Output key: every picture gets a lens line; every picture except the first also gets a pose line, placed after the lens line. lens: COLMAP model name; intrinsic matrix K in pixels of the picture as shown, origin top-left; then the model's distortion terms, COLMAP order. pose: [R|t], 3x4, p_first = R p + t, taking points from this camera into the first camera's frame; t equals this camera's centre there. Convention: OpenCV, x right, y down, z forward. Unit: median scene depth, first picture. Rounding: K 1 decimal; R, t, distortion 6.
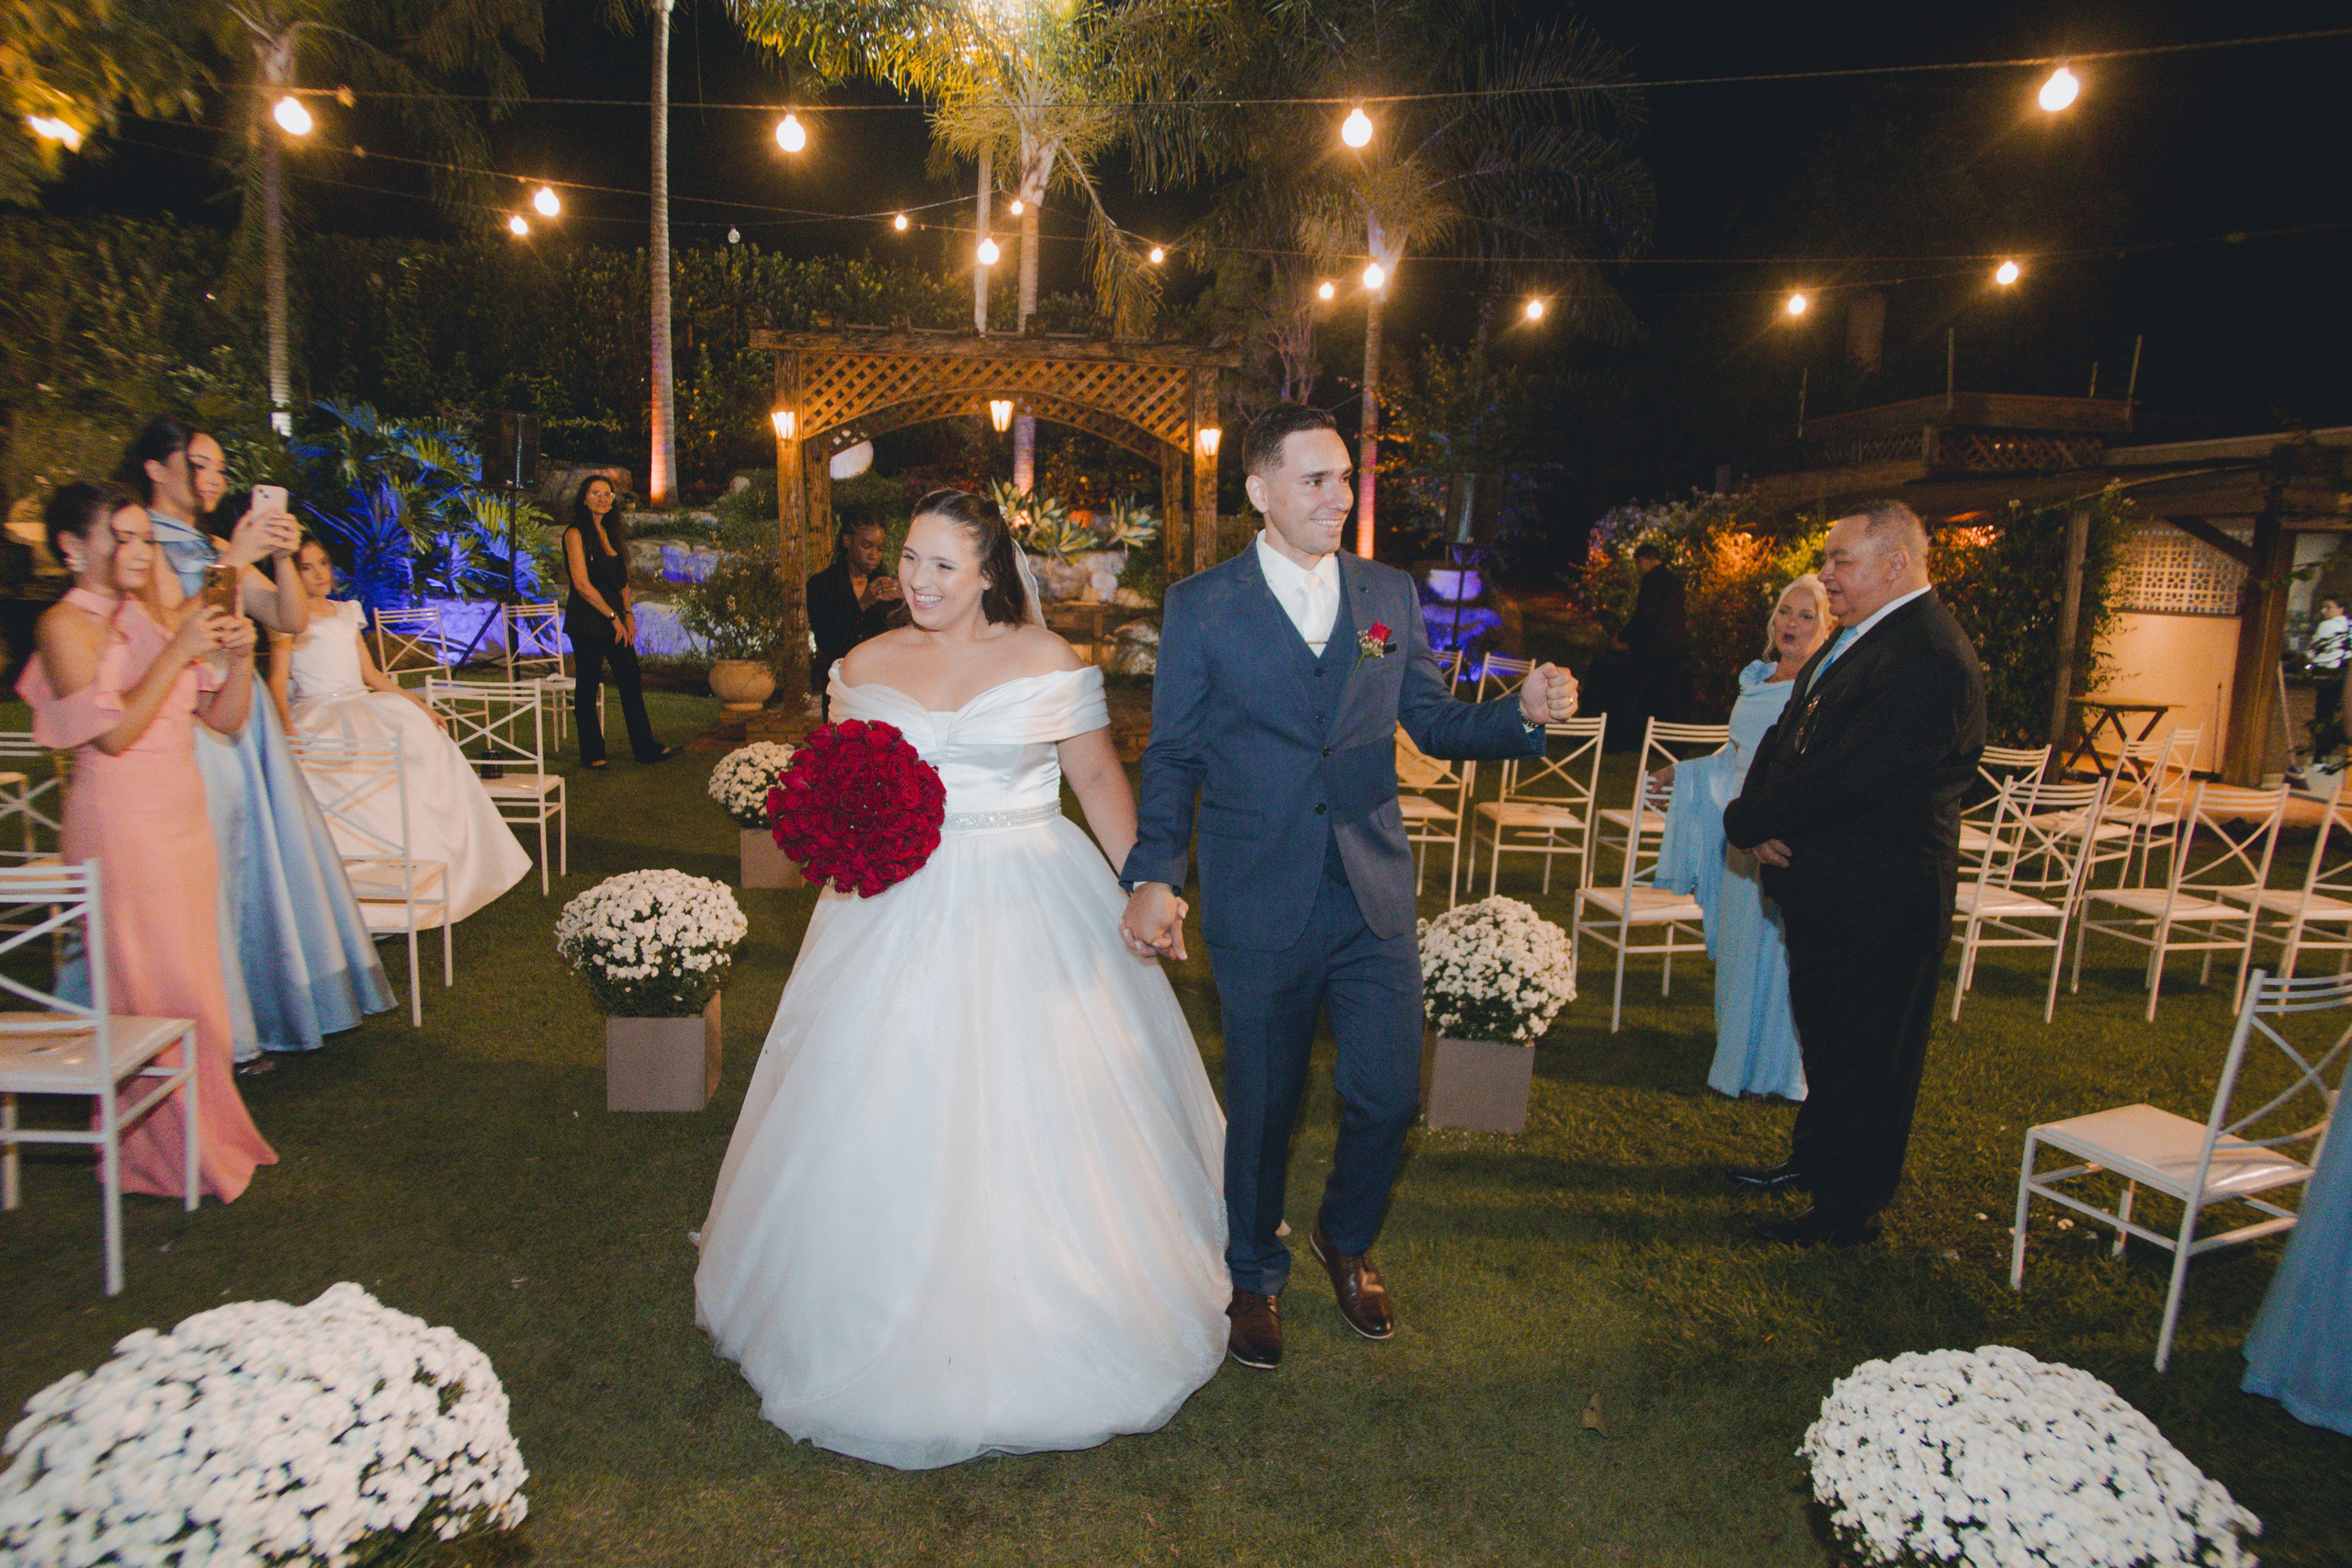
lens RADIAL K [[1538.7, 0, 1176.0], [0, 1538.7, 784.0], [0, 0, 1]] dist [-0.009931, -0.004649]
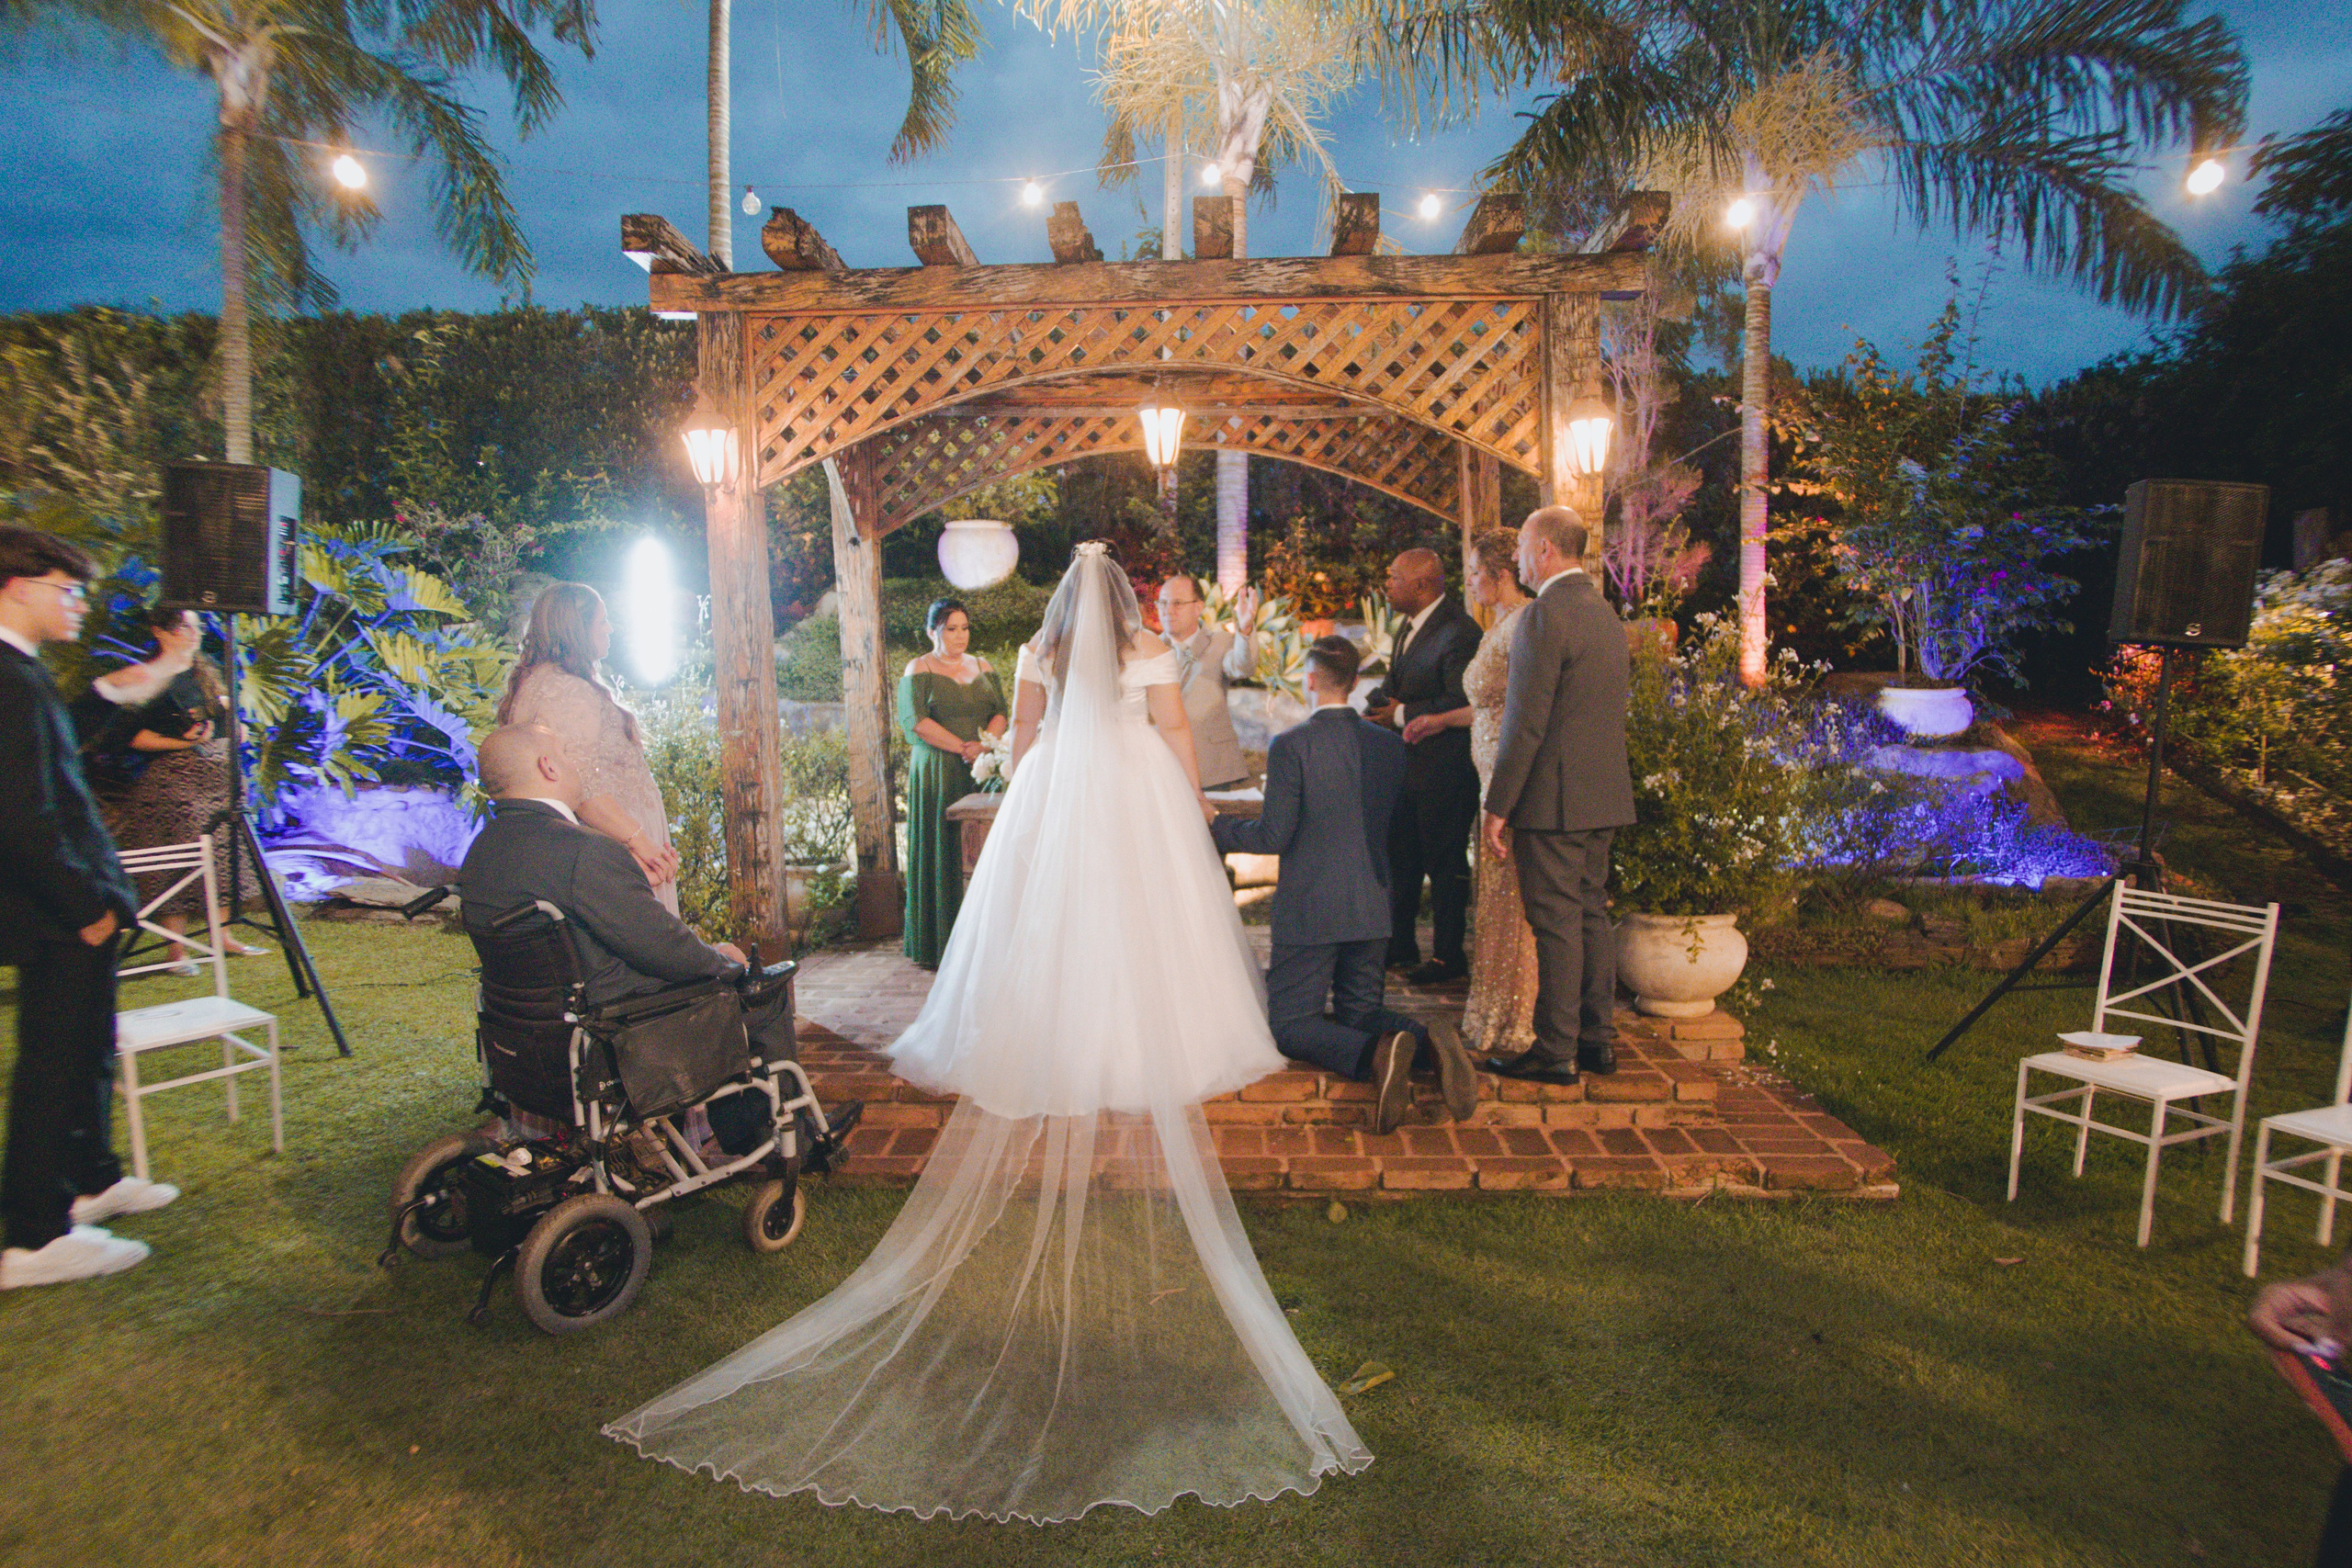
lens RADIAL K [[1538.7, 0, 1176.0], [0, 1538.7, 784.0], [0, 0, 1]] dist [-0.009931, -0.004649]
pose [[0.987615, -0.026570, -0.154634, -0.028295], [0.014389, 0.996742, -0.079365, -0.073486], [0.156239, 0.076157, 0.984779, 0.457389]]
